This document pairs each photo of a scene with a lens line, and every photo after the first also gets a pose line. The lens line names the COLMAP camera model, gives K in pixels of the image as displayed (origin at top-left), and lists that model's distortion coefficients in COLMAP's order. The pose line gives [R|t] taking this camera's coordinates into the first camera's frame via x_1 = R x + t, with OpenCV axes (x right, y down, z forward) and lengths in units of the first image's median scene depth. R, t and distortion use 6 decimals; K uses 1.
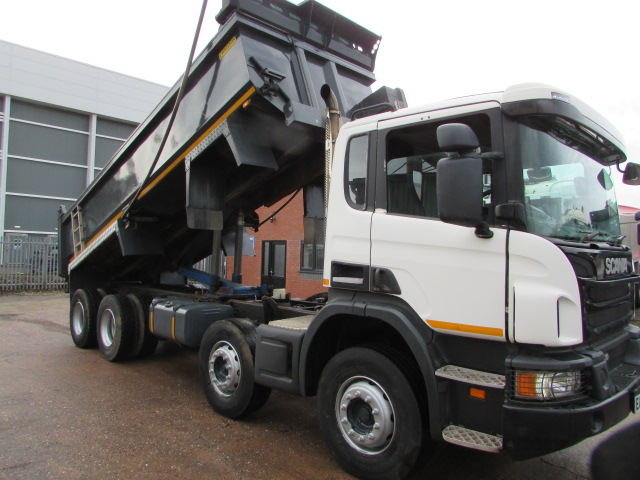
lens RADIAL K [[447.7, 0, 322.6], [0, 447.7, 241.1], [0, 0, 1]] dist [-0.010207, -0.000924]
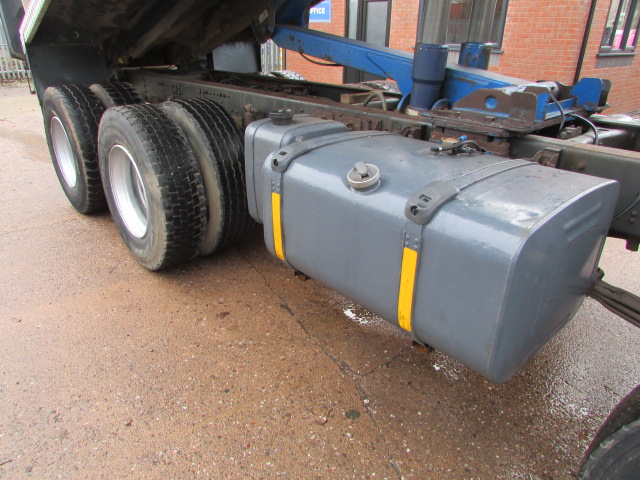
lens RADIAL K [[447.7, 0, 315.3], [0, 447.7, 242.3], [0, 0, 1]] dist [-0.010207, -0.000924]
pose [[0.997554, 0.020374, -0.066861, -0.281293], [0.012115, 0.891694, 0.452476, 0.054287], [0.068838, -0.452180, 0.889266, 0.622938]]
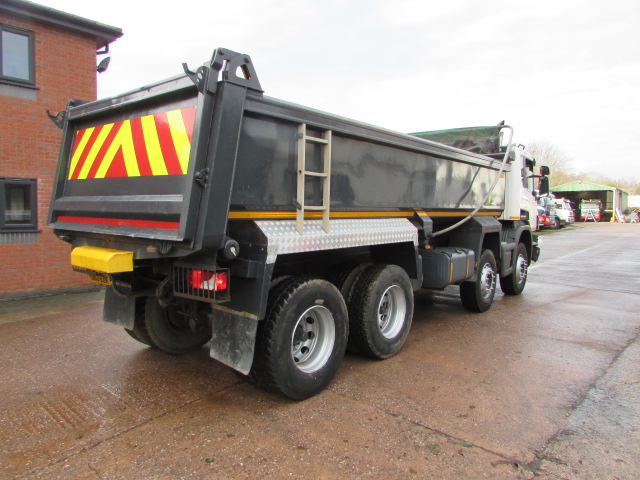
lens RADIAL K [[447.7, 0, 319.0], [0, 447.7, 240.0], [0, 0, 1]] dist [-0.010207, -0.000924]
pose [[-0.091263, -0.083952, 0.992282, -1.040136], [-0.040424, 0.995931, 0.080542, 0.037664], [-0.995006, -0.032762, -0.094286, 1.103930]]
